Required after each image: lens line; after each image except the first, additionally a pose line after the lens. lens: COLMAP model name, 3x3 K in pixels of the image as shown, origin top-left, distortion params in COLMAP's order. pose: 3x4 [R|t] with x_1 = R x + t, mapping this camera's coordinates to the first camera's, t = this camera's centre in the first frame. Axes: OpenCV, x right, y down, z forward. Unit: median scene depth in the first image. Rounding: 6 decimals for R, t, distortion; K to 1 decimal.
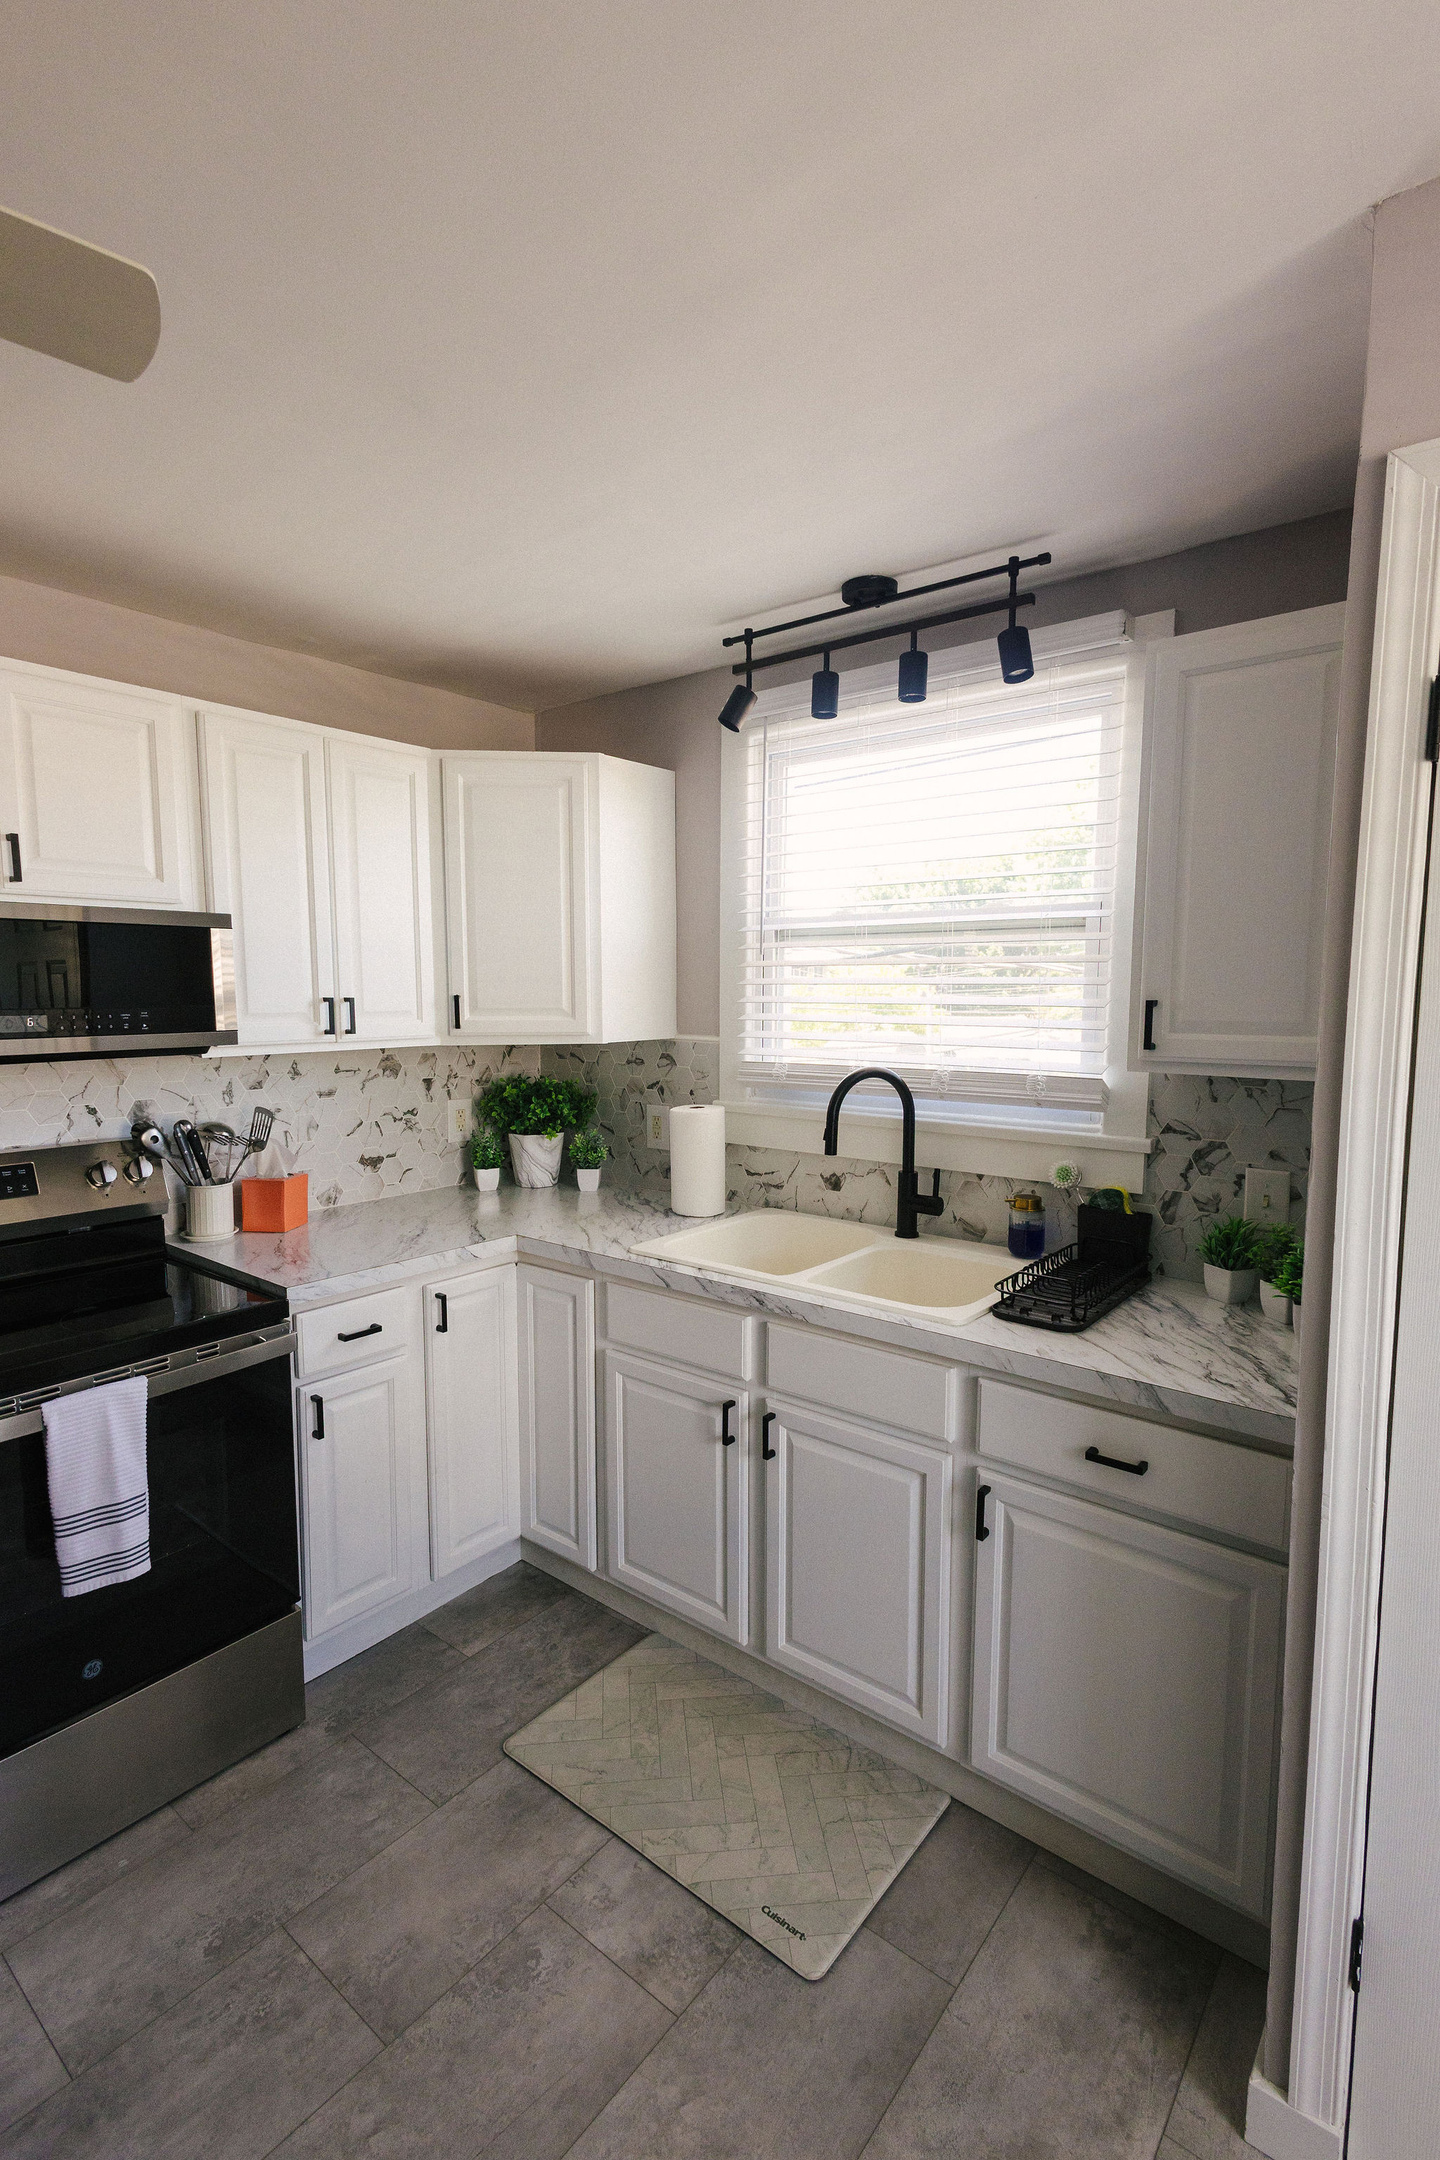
lens RADIAL K [[1001.8, 0, 721.4], [0, 1001.8, 1084.2], [0, 0, 1]] dist [0.009773, -0.002010]
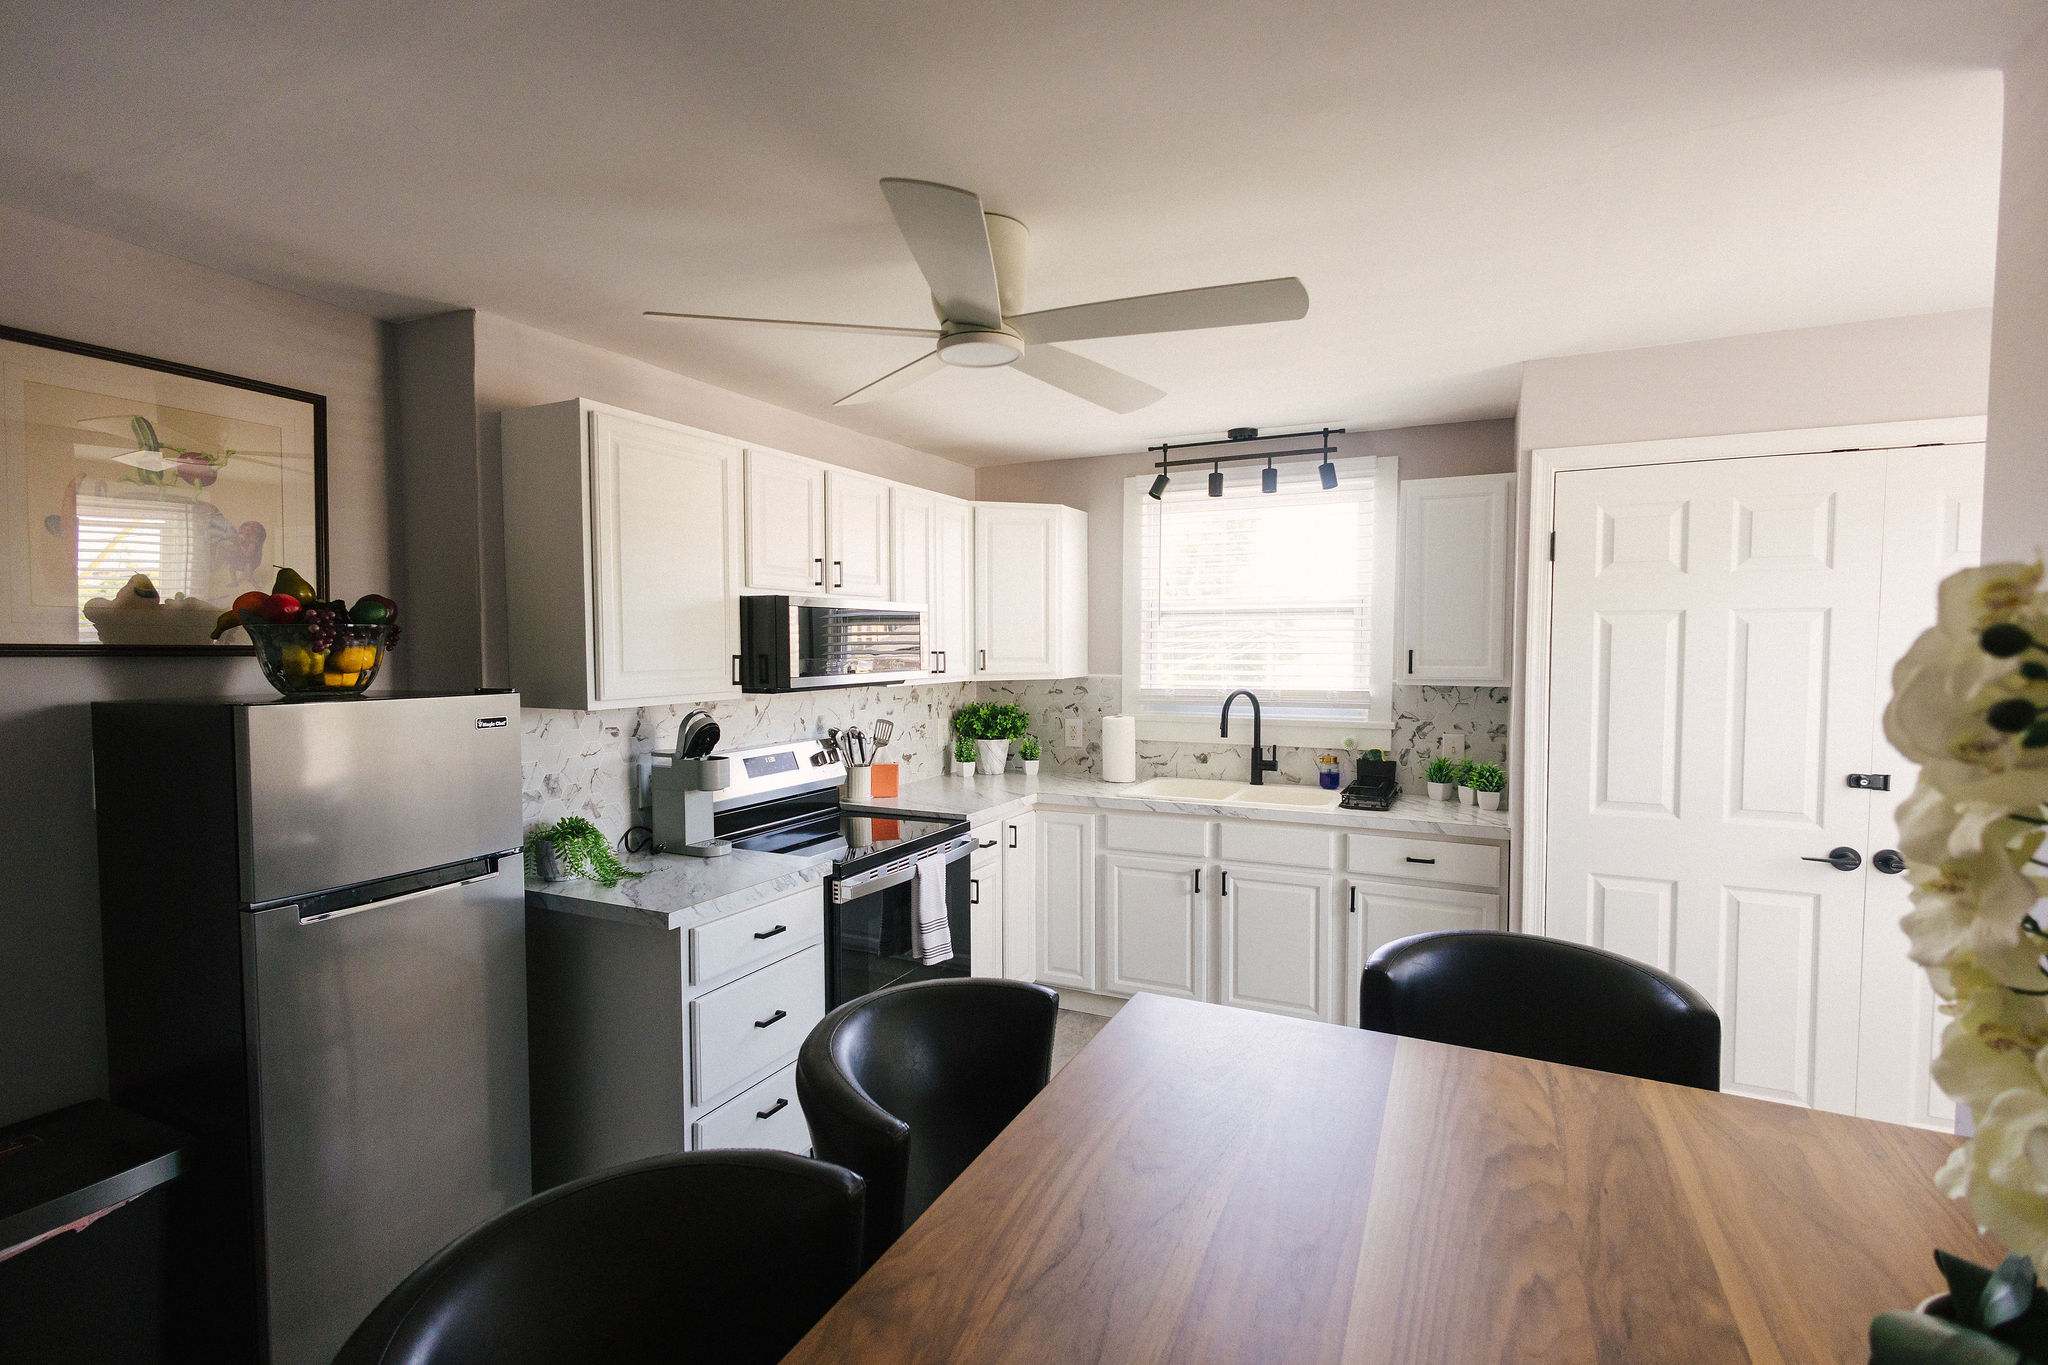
lens RADIAL K [[943.8, 0, 1015.2], [0, 943.8, 686.4], [0, 0, 1]] dist [0.014437, -0.004924]
pose [[0.976603, -0.012537, 0.214686, -0.660250], [0.023636, 0.998509, -0.049208, 0.057208], [-0.213749, 0.053131, 0.975443, -0.611338]]
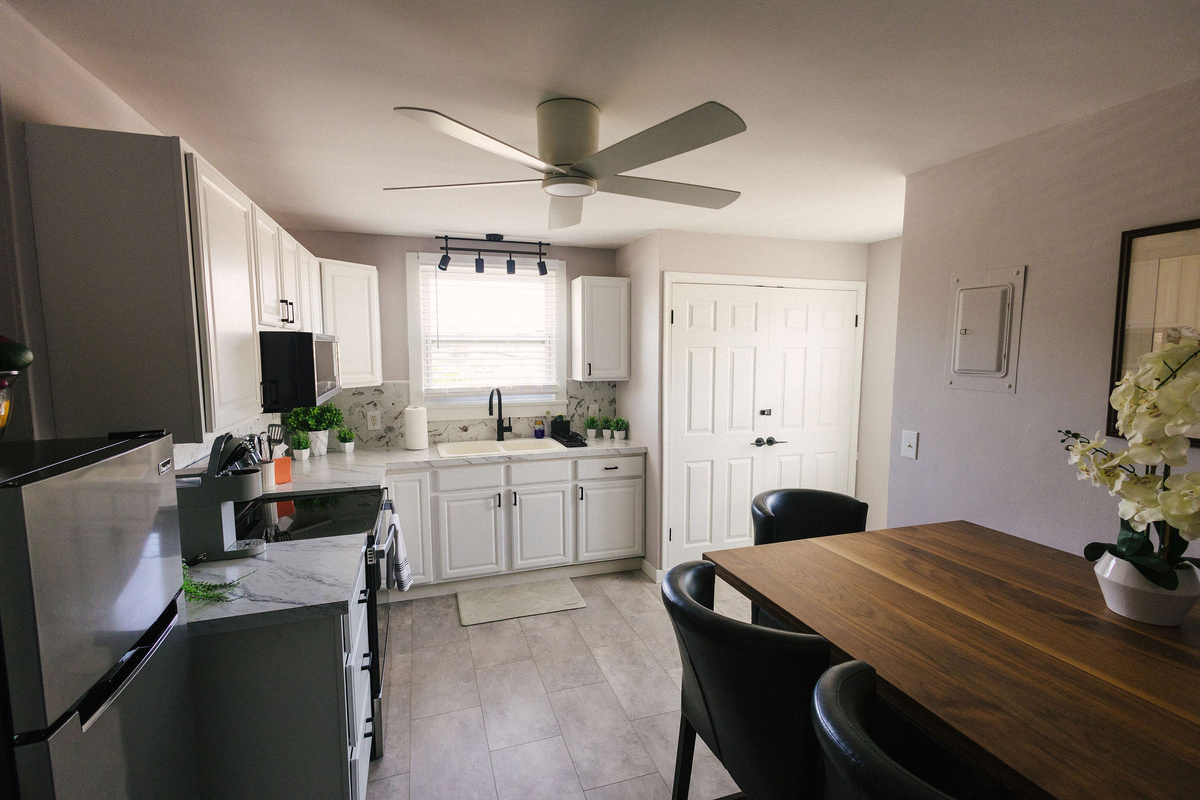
lens RADIAL K [[552.6, 0, 598.0], [0, 552.6, 402.4], [0, 0, 1]] dist [0.011995, -0.004504]
pose [[0.544144, -0.083131, 0.834863, -1.202351], [0.083573, 0.995501, 0.044655, -0.019273], [-0.834819, 0.045474, 0.548643, -0.217490]]
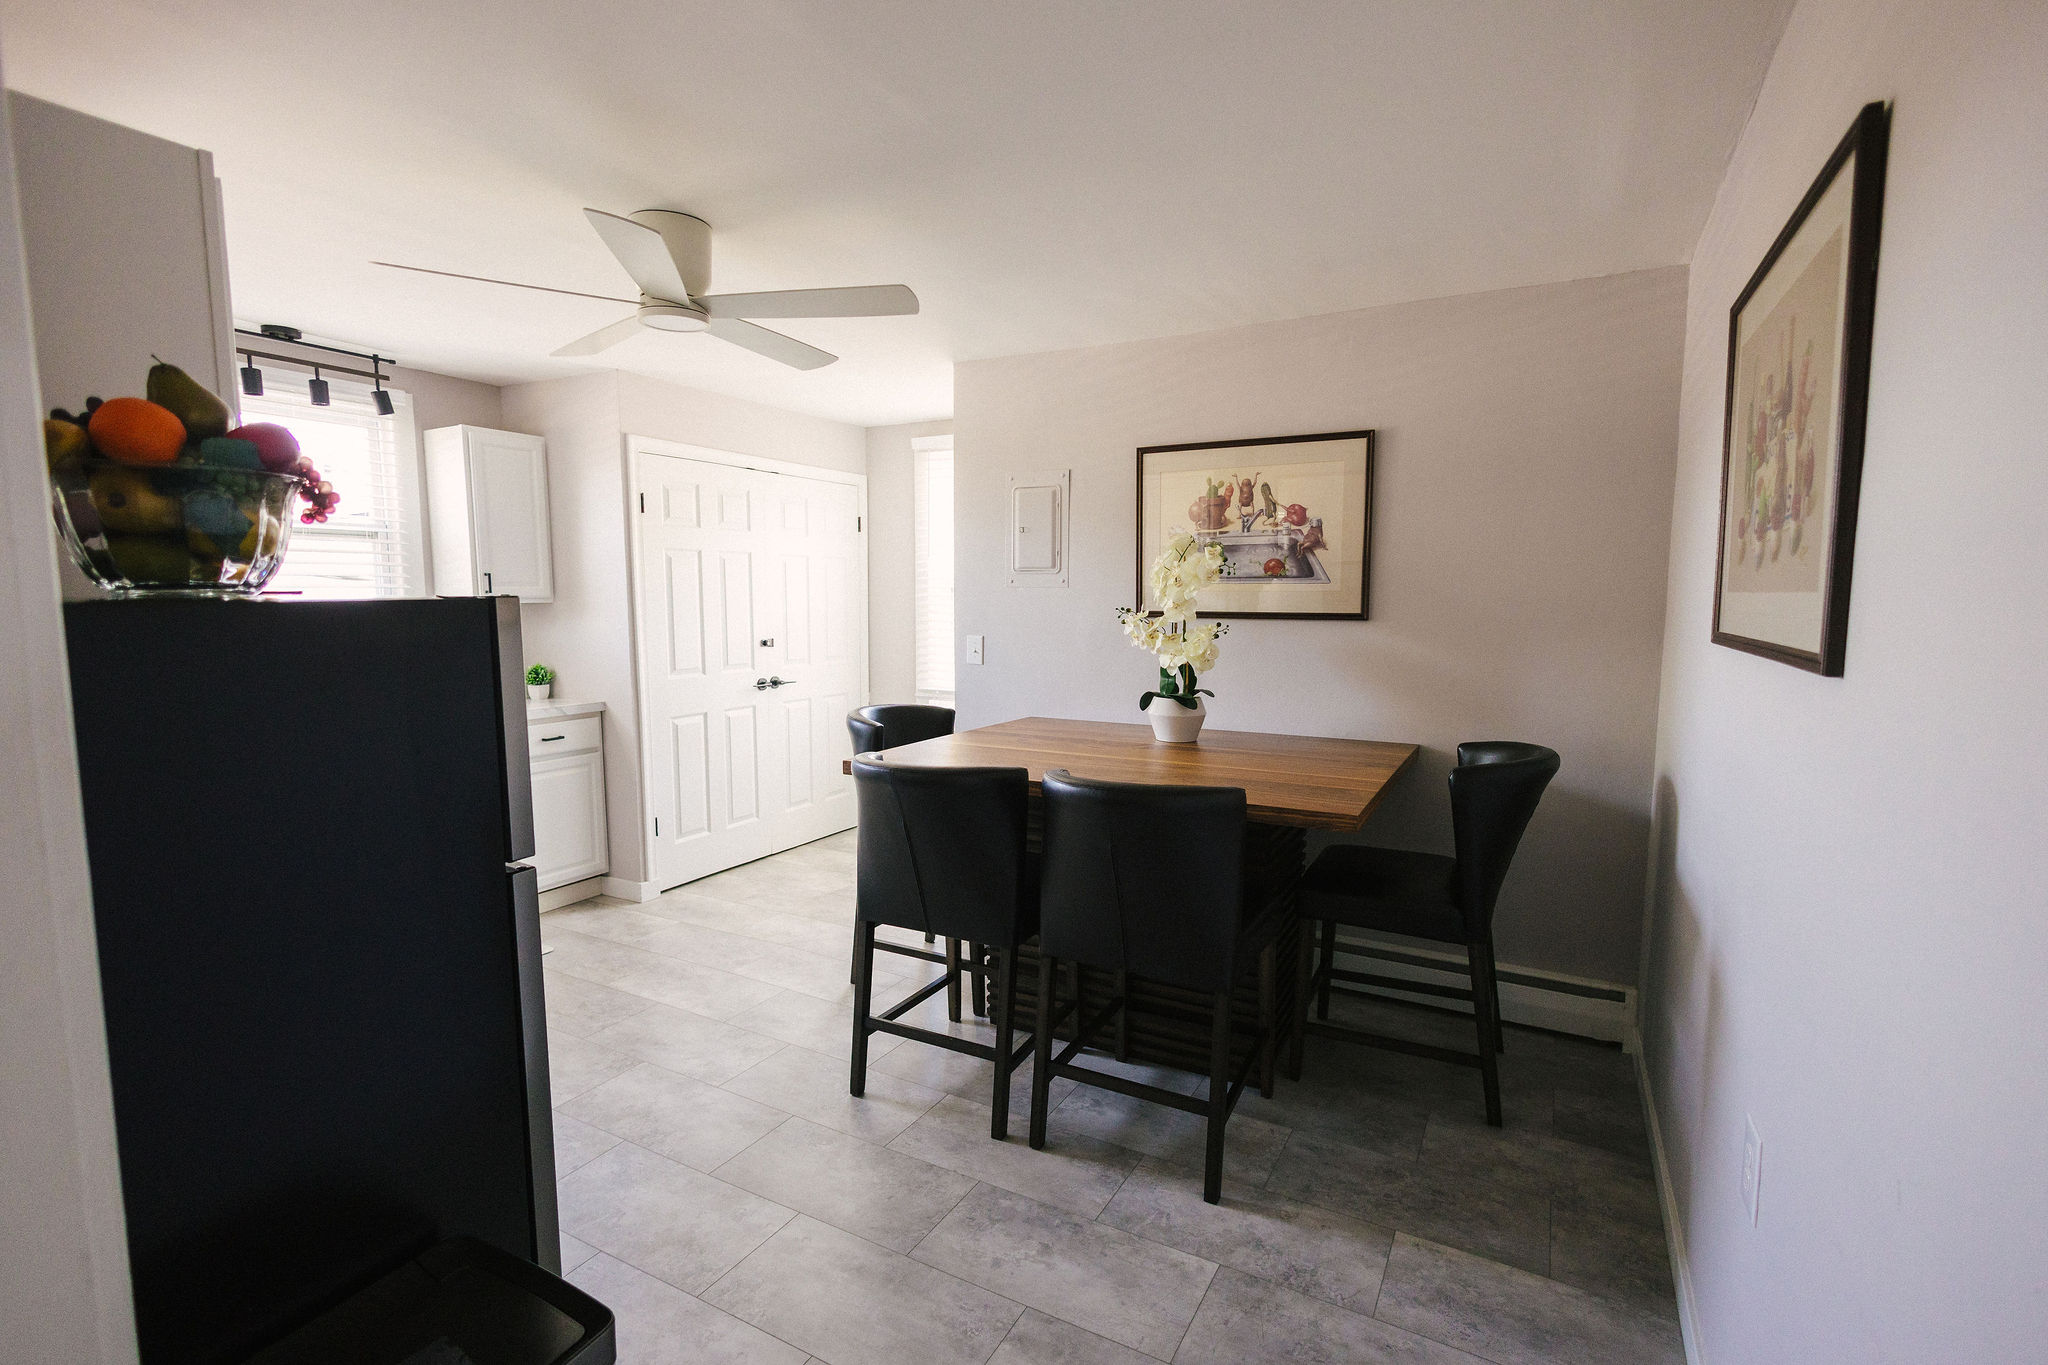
lens RADIAL K [[945.2, 0, 1037.1], [0, 945.2, 689.3], [0, 0, 1]] dist [0.002255, 0.000072]
pose [[-0.176559, -0.104347, 0.978743, -1.745457], [0.094818, 0.987937, 0.122432, 0.034657], [-0.979712, 0.114419, -0.164536, 0.076003]]
